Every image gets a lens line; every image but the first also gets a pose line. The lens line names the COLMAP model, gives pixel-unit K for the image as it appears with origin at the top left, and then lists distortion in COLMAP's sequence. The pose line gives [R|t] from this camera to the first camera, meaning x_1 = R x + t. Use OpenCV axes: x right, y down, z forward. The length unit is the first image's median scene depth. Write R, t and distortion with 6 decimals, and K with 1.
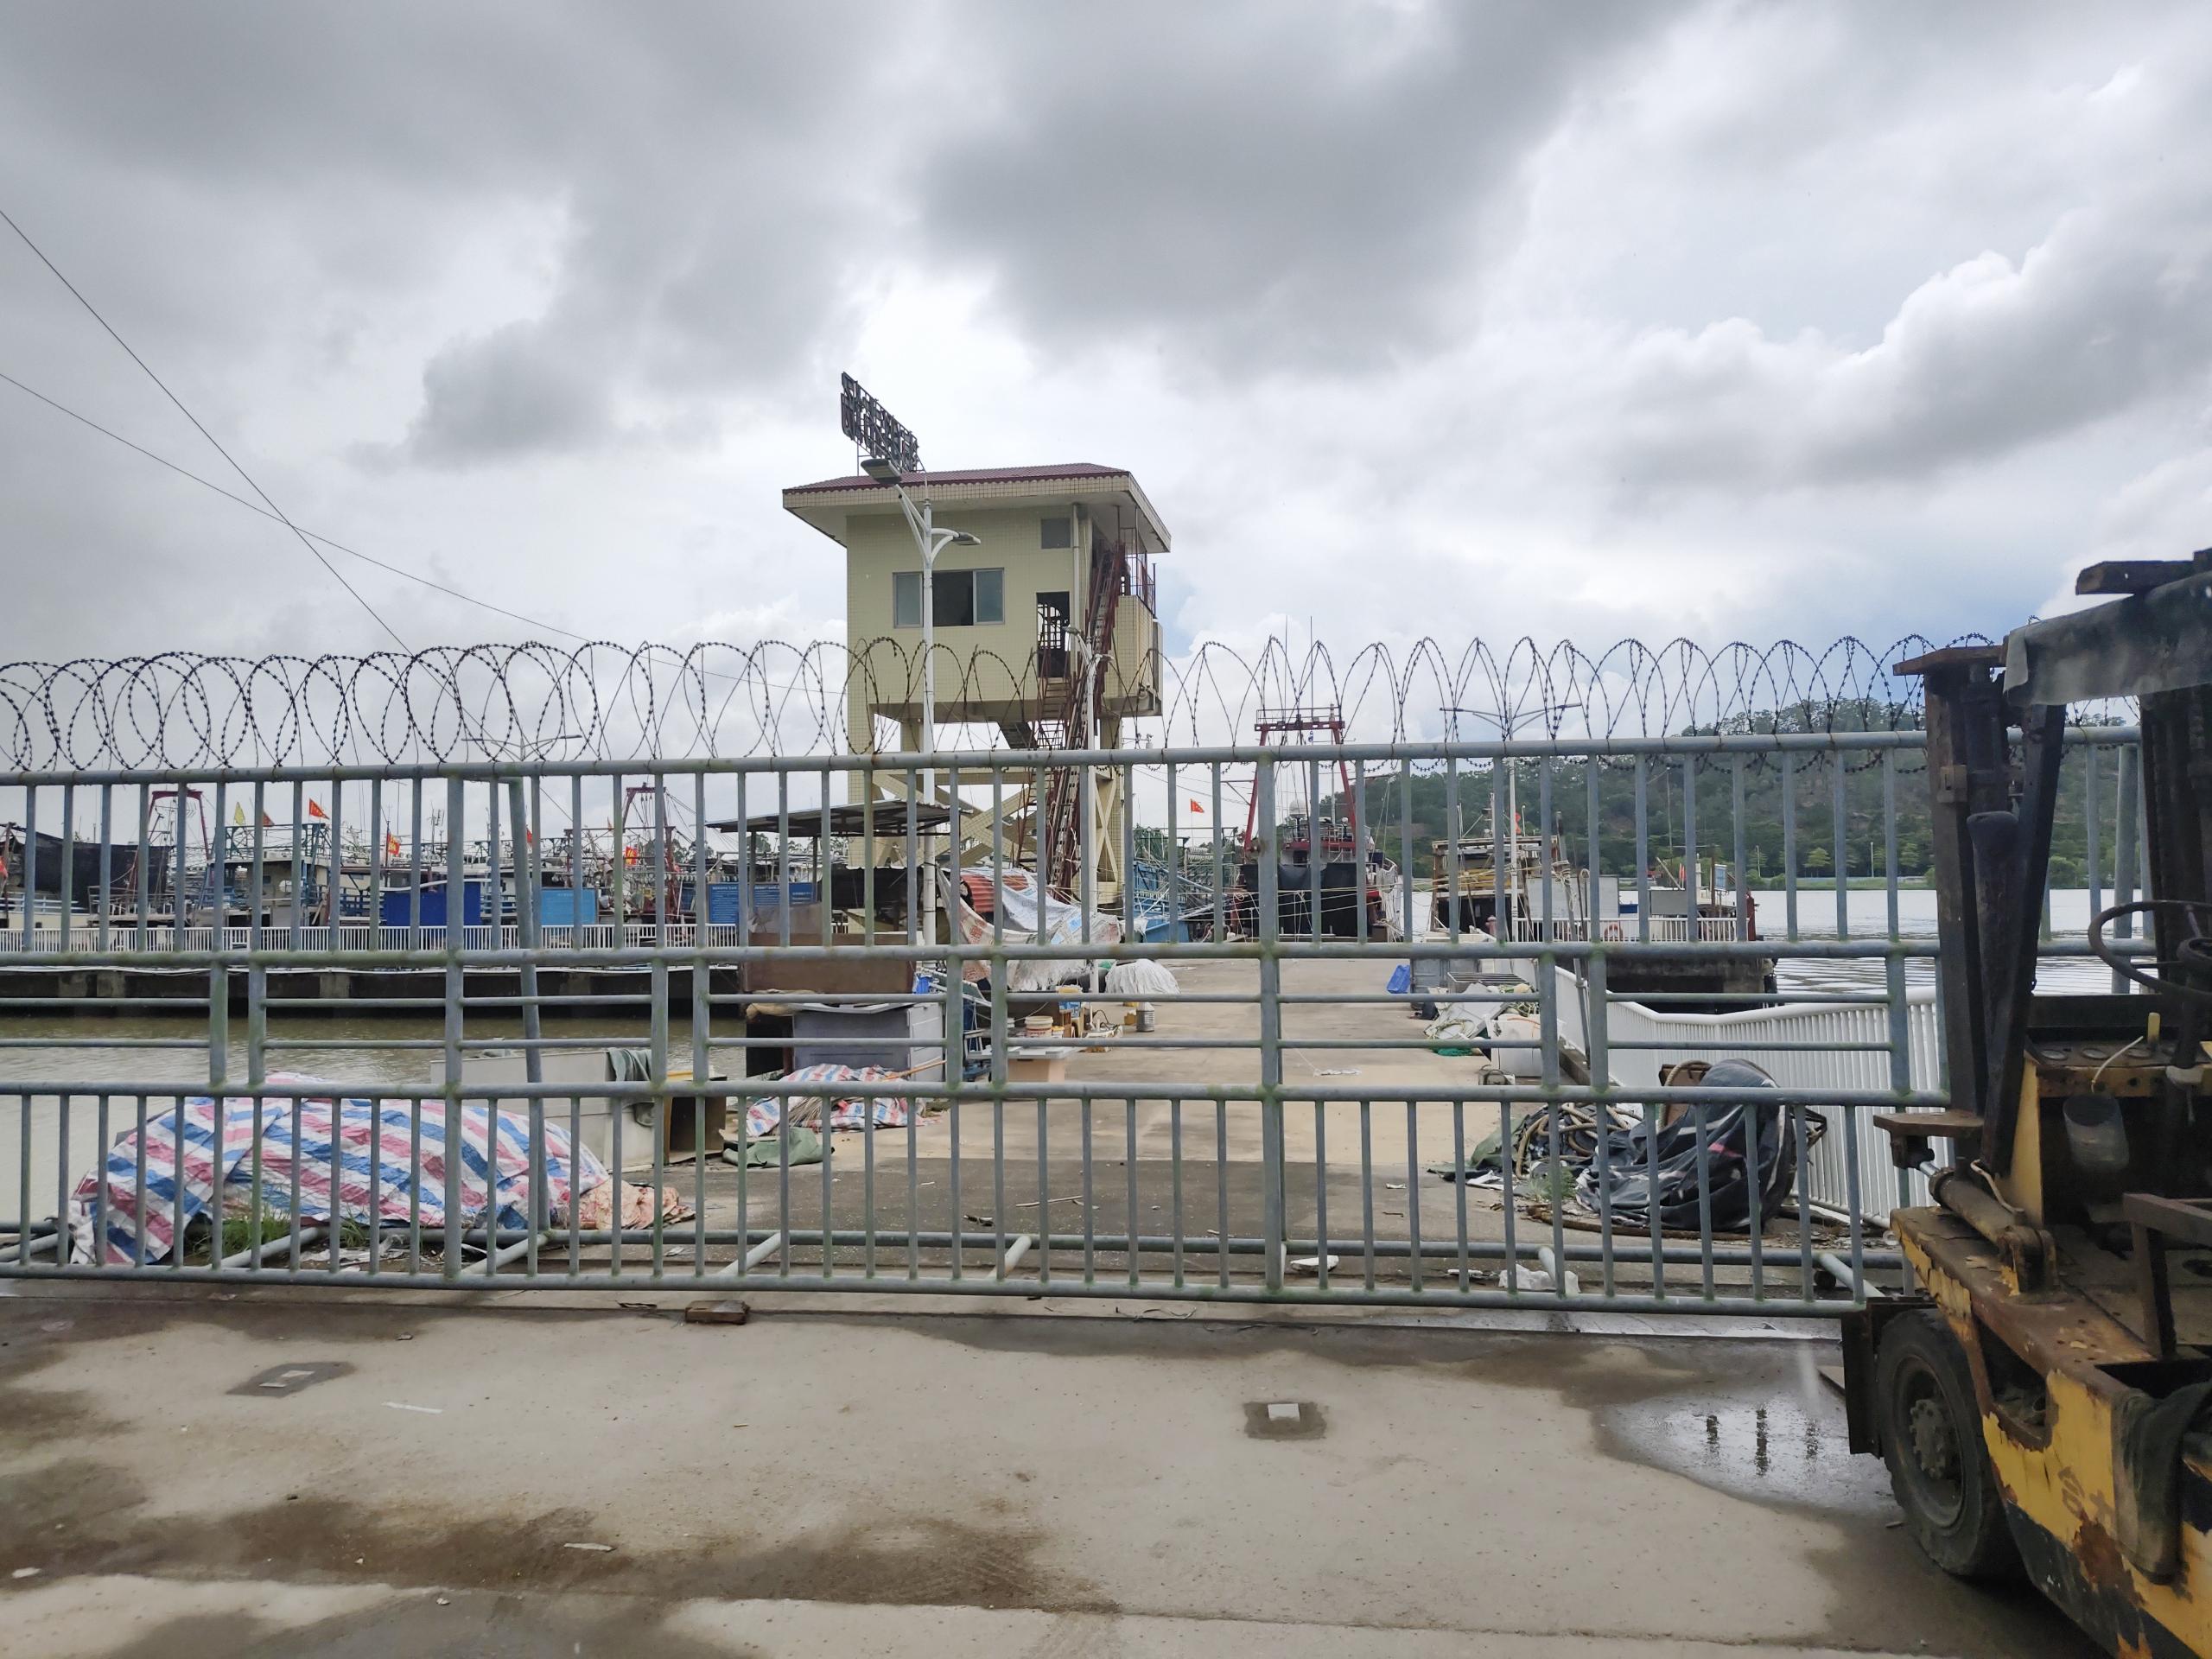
lens RADIAL K [[1511.4, 0, 1109.2], [0, 1511.4, 821.9], [0, 0, 1]] dist [0.018535, -0.002065]
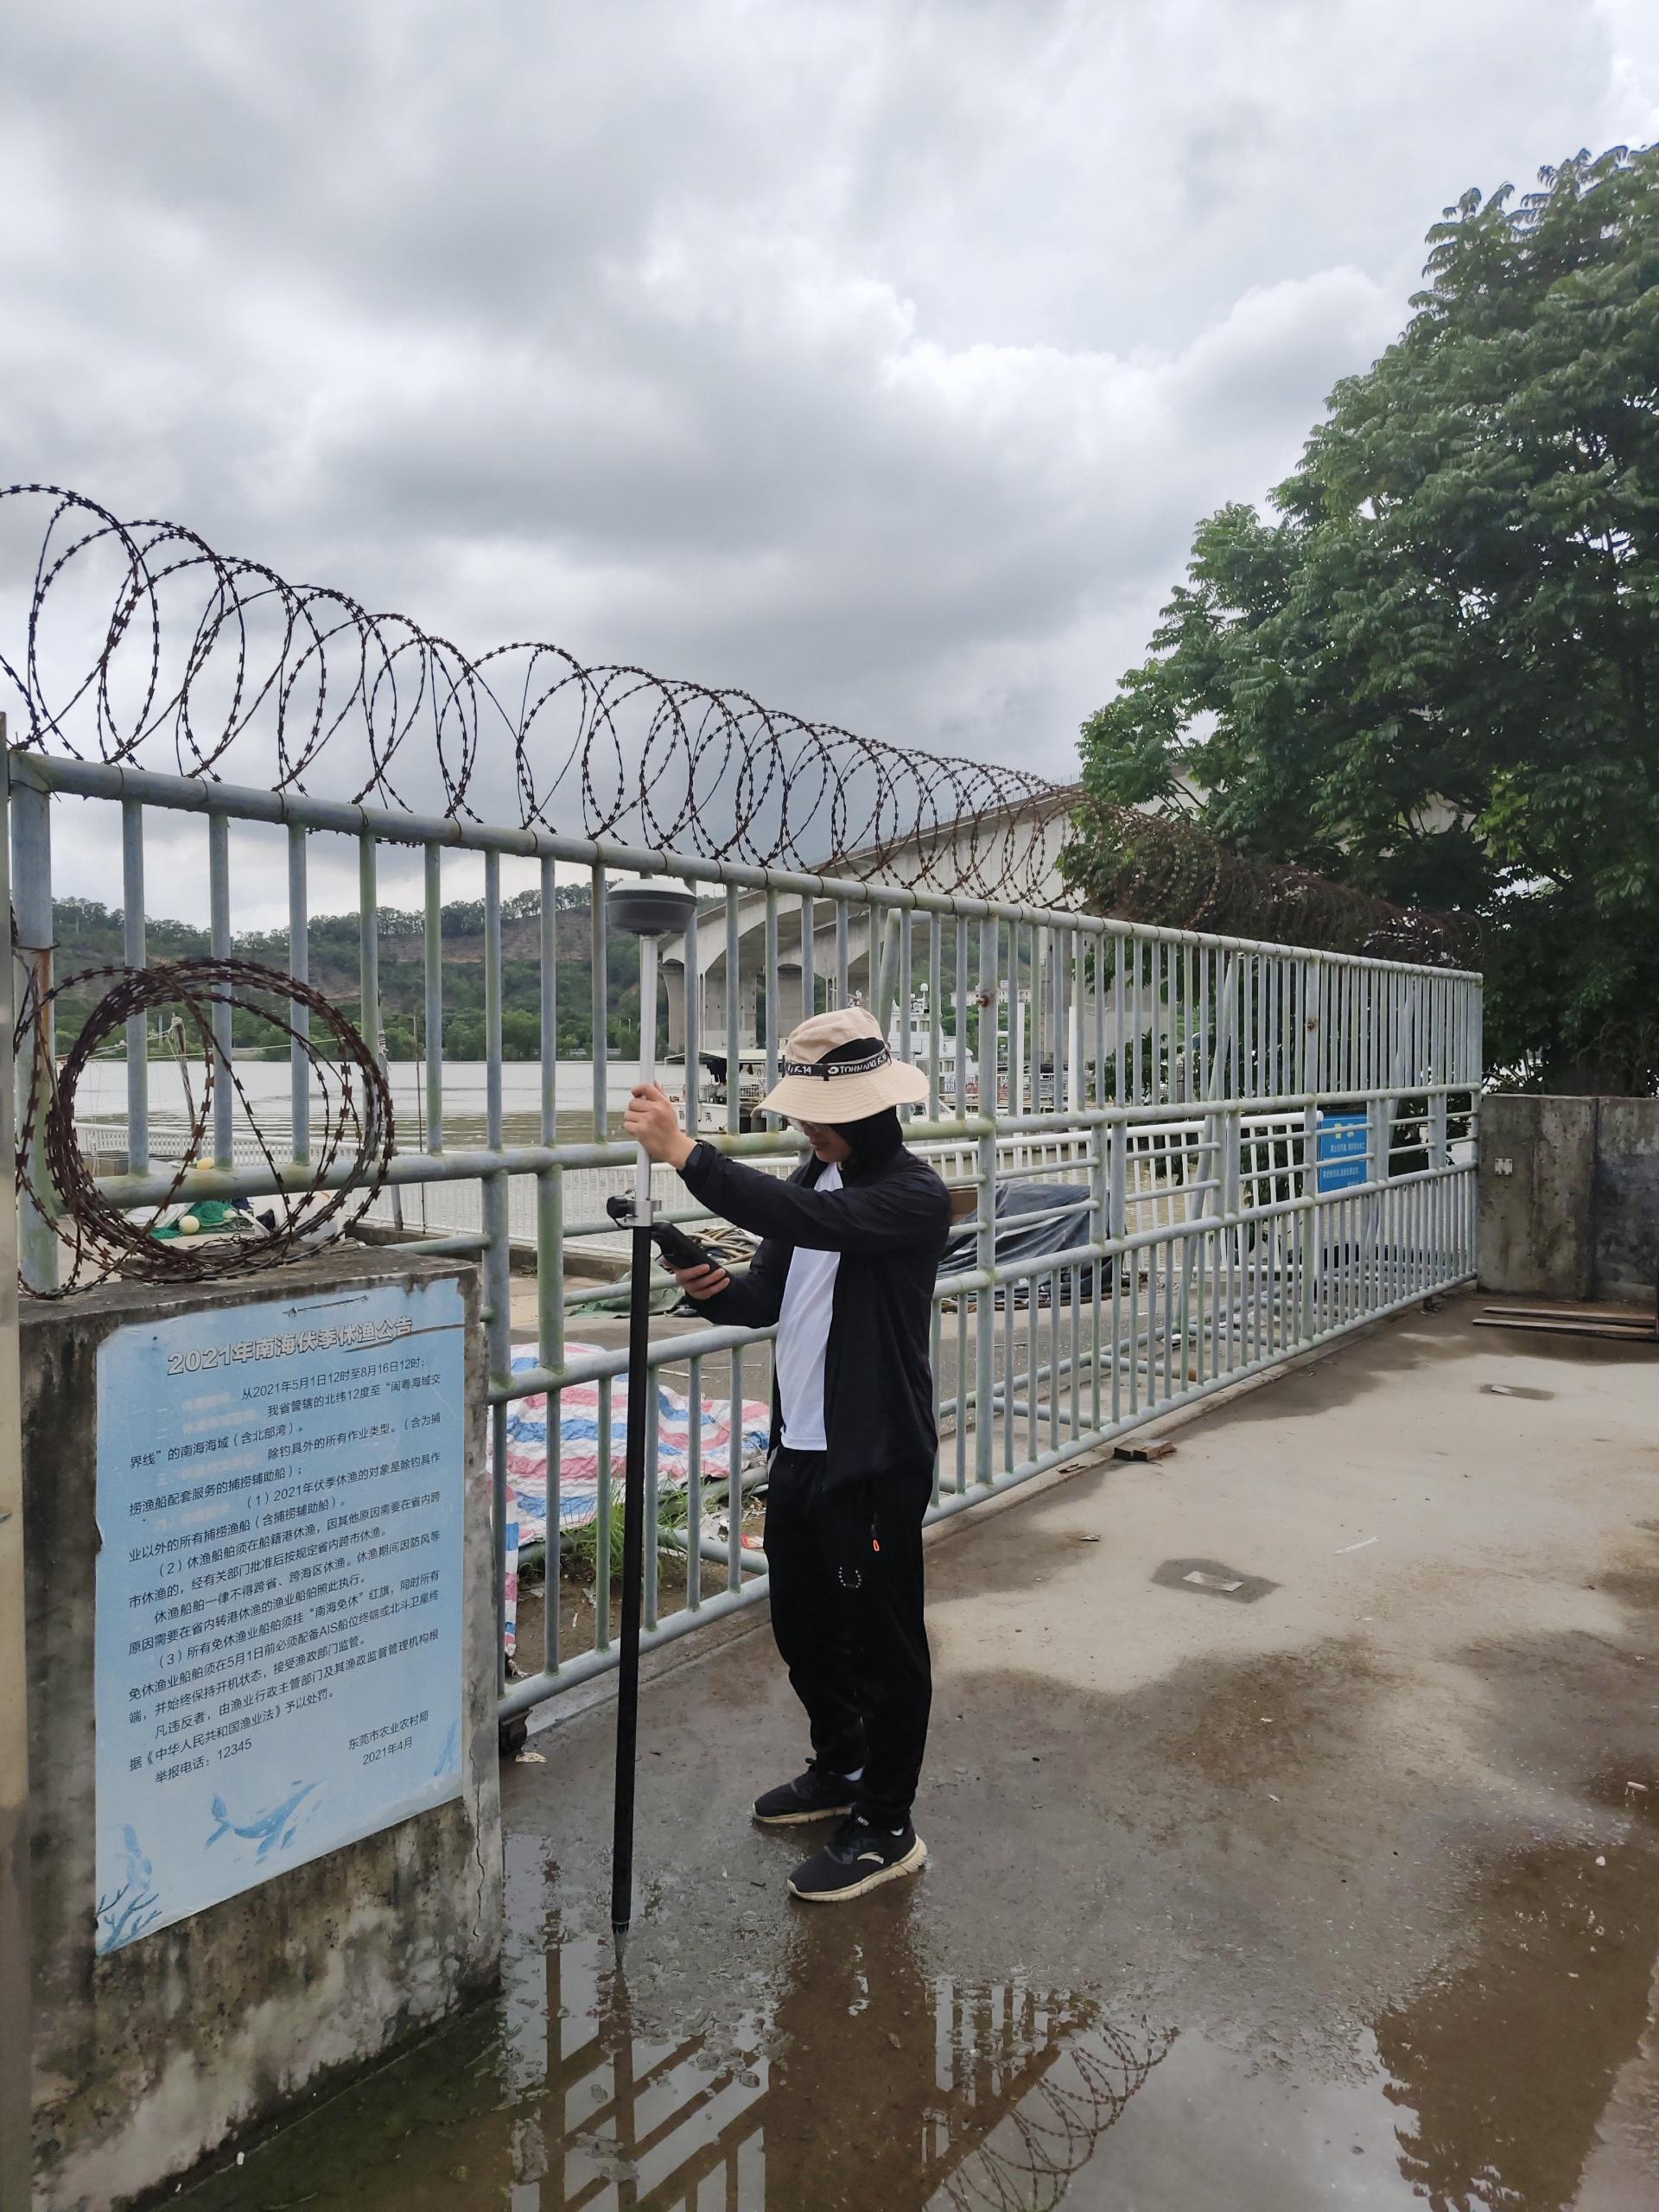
lens RADIAL K [[1487.7, 0, 829.5], [0, 1487.7, 1106.0], [0, 0, 1]] dist [0.120986, -0.171759]
pose [[0.497377, -0.022419, 0.867245, -0.201396], [-0.044031, 0.997725, 0.051044, 0.006194], [-0.866417, -0.063574, 0.495258, 0.107498]]
